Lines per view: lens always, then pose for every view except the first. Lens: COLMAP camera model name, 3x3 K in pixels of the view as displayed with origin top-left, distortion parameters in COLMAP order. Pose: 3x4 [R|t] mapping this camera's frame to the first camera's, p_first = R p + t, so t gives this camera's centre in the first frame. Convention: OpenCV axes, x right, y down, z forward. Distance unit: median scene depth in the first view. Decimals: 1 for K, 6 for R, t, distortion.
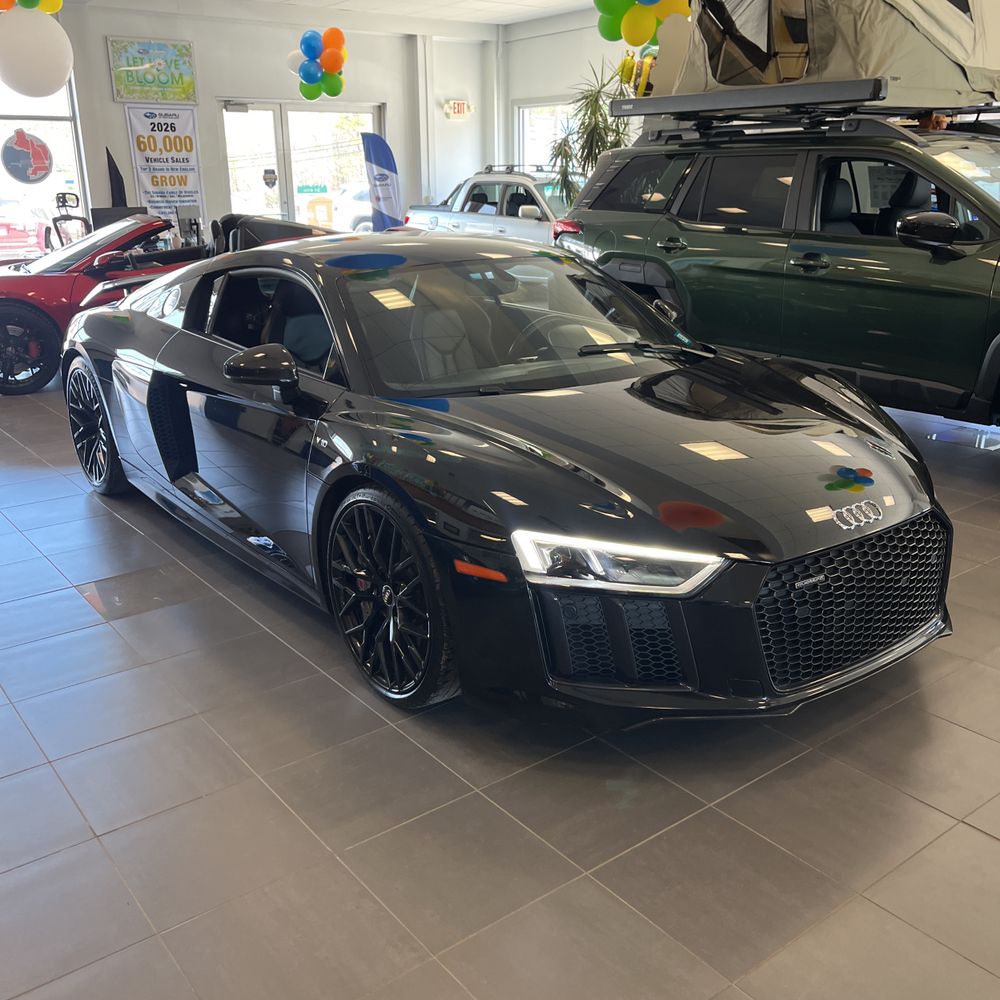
lens RADIAL K [[1013.4, 0, 500.0], [0, 1013.4, 500.0], [0, 0, 1]] dist [0.032349, -0.023741]
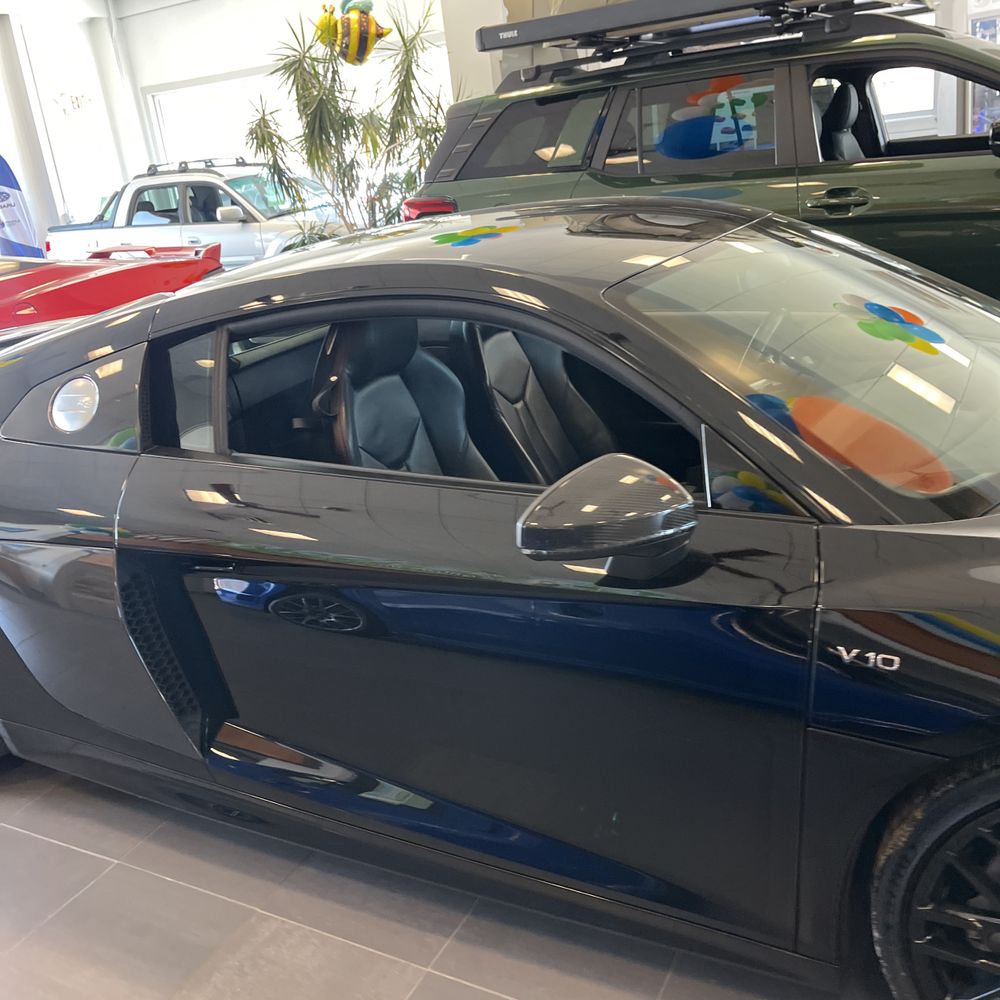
lens RADIAL K [[1022.2, 0, 482.3], [0, 1022.2, 502.2], [0, 0, 1]] dist [0.023197, 0.005294]
pose [[0.913772, -0.218983, 0.342151, -0.118508], [0.219112, 0.974928, 0.038796, -0.044012], [-0.342069, 0.039519, 0.938844, 0.162092]]
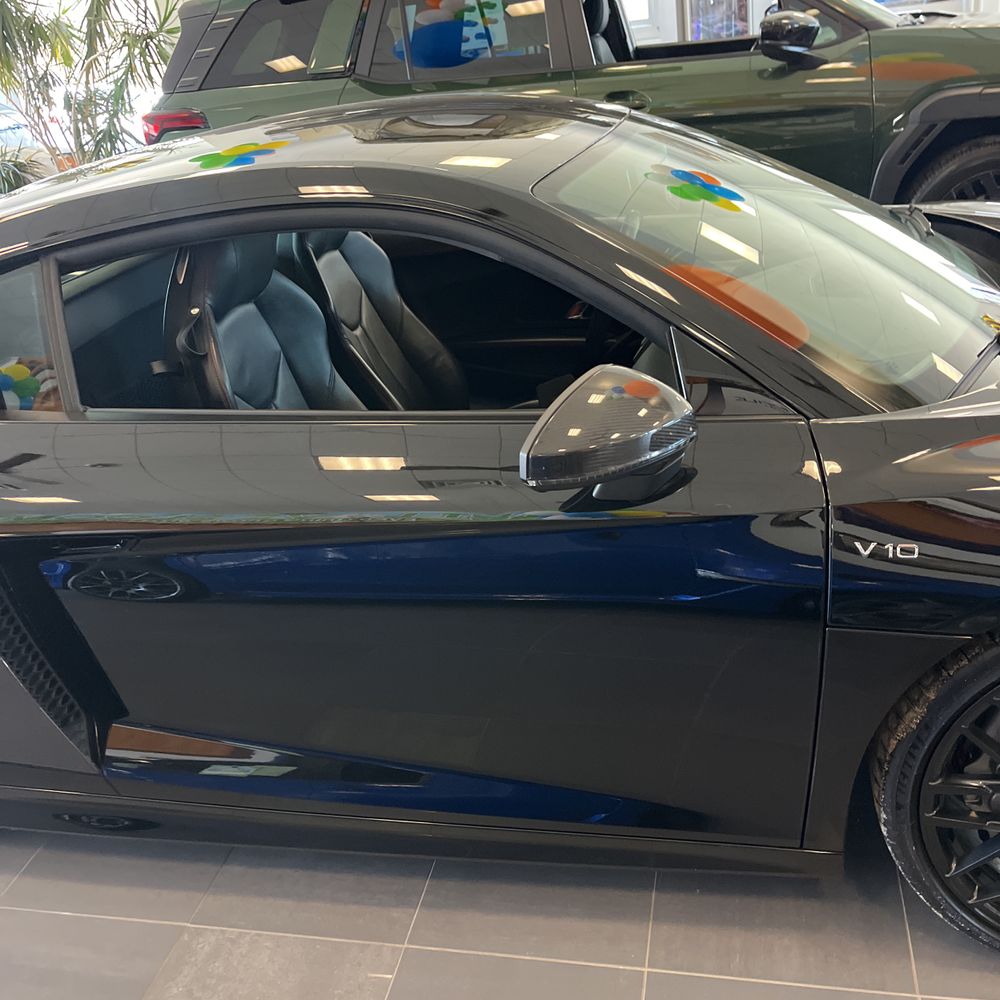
lens RADIAL K [[1020.9, 0, 501.3], [0, 1020.9, 505.1], [0, 0, 1]] dist [0.009196, 0.004263]
pose [[0.758083, -0.347870, 0.551631, -0.135682], [0.298216, 0.937149, 0.181160, -0.050606], [-0.579981, 0.027171, 0.814177, 0.187887]]
